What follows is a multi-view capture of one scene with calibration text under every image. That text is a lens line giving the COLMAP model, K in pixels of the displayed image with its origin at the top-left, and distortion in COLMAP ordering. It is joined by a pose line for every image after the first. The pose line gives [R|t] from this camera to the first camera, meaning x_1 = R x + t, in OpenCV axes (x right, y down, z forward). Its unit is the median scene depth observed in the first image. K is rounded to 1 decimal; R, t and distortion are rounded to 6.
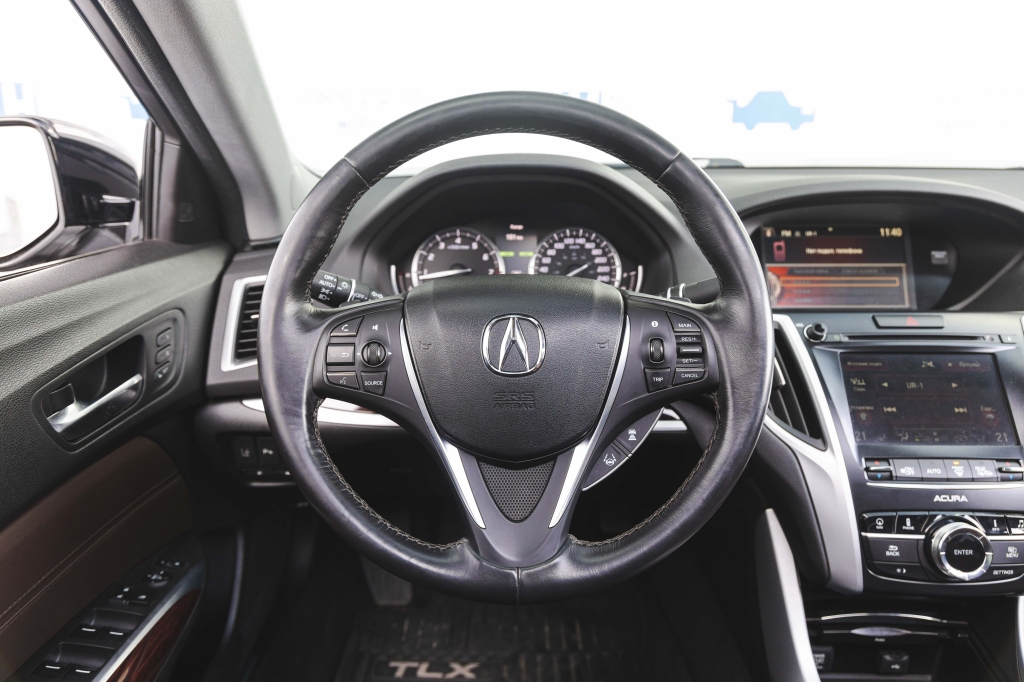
lens RADIAL K [[647.9, 0, 509.7], [0, 647.9, 338.2], [0, 0, 1]] dist [0.015906, 0.001266]
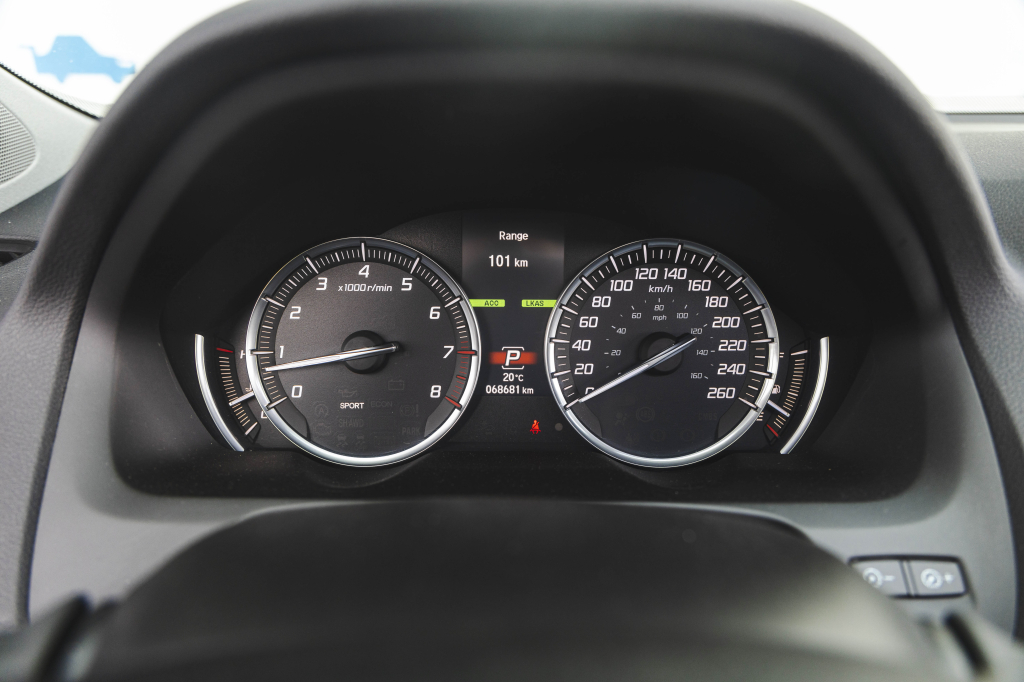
lens RADIAL K [[647.9, 0, 505.8], [0, 647.9, 334.6], [0, 0, 1]] dist [0.015906, 0.001266]
pose [[0.999747, 0.000880, 0.022464, -0.002747], [-0.001740, 0.999264, 0.038319, -0.128890], [-0.022414, -0.038348, 0.999013, 0.611817]]
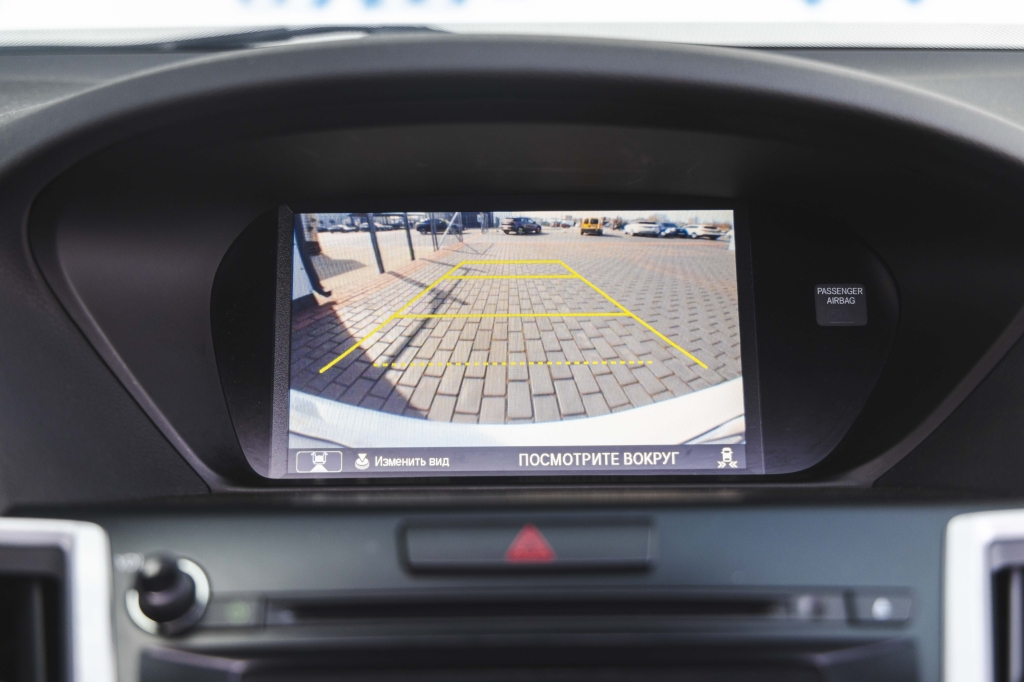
lens RADIAL K [[1410.8, 0, 511.0], [0, 1410.8, 339.9], [0, 0, 1]] dist [0.016014, 0.000000]
pose [[0.999315, -0.007019, 0.036339, 0.491628], [0.010375, 0.995612, -0.092998, -0.047308], [-0.035527, 0.093311, 0.995003, 0.344063]]
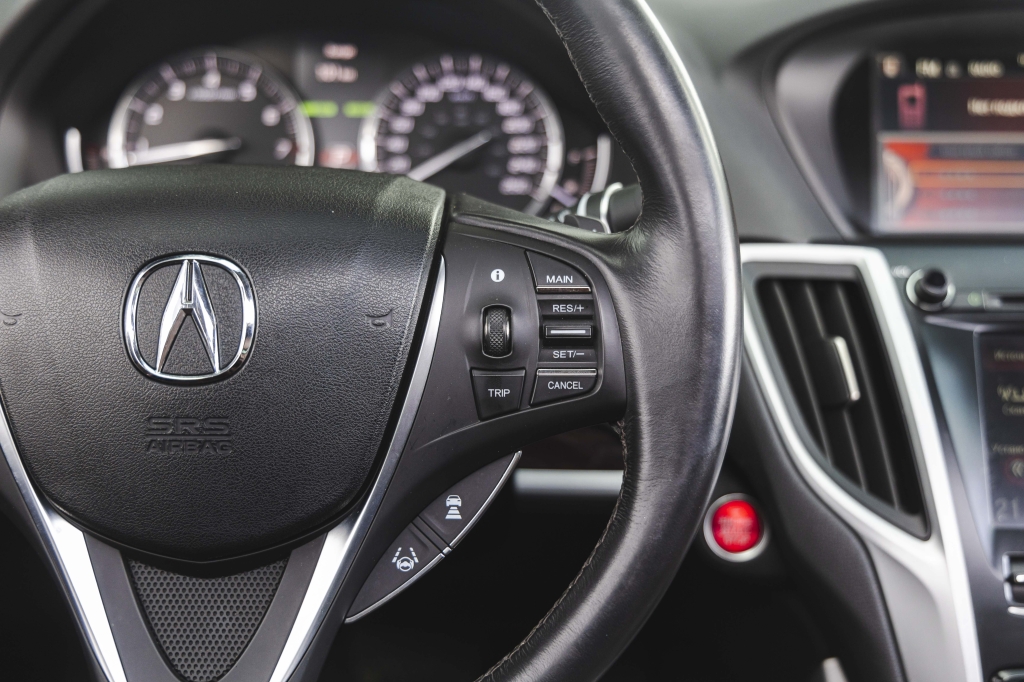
lens RADIAL K [[1410.8, 0, 519.1], [0, 1410.8, 350.3], [0, 0, 1]] dist [0.016014, 0.000000]
pose [[0.999920, 0.008554, -0.009306, 0.152965], [-0.008036, 0.998491, 0.054320, -0.014419], [0.009757, -0.054241, 0.998480, -0.017898]]
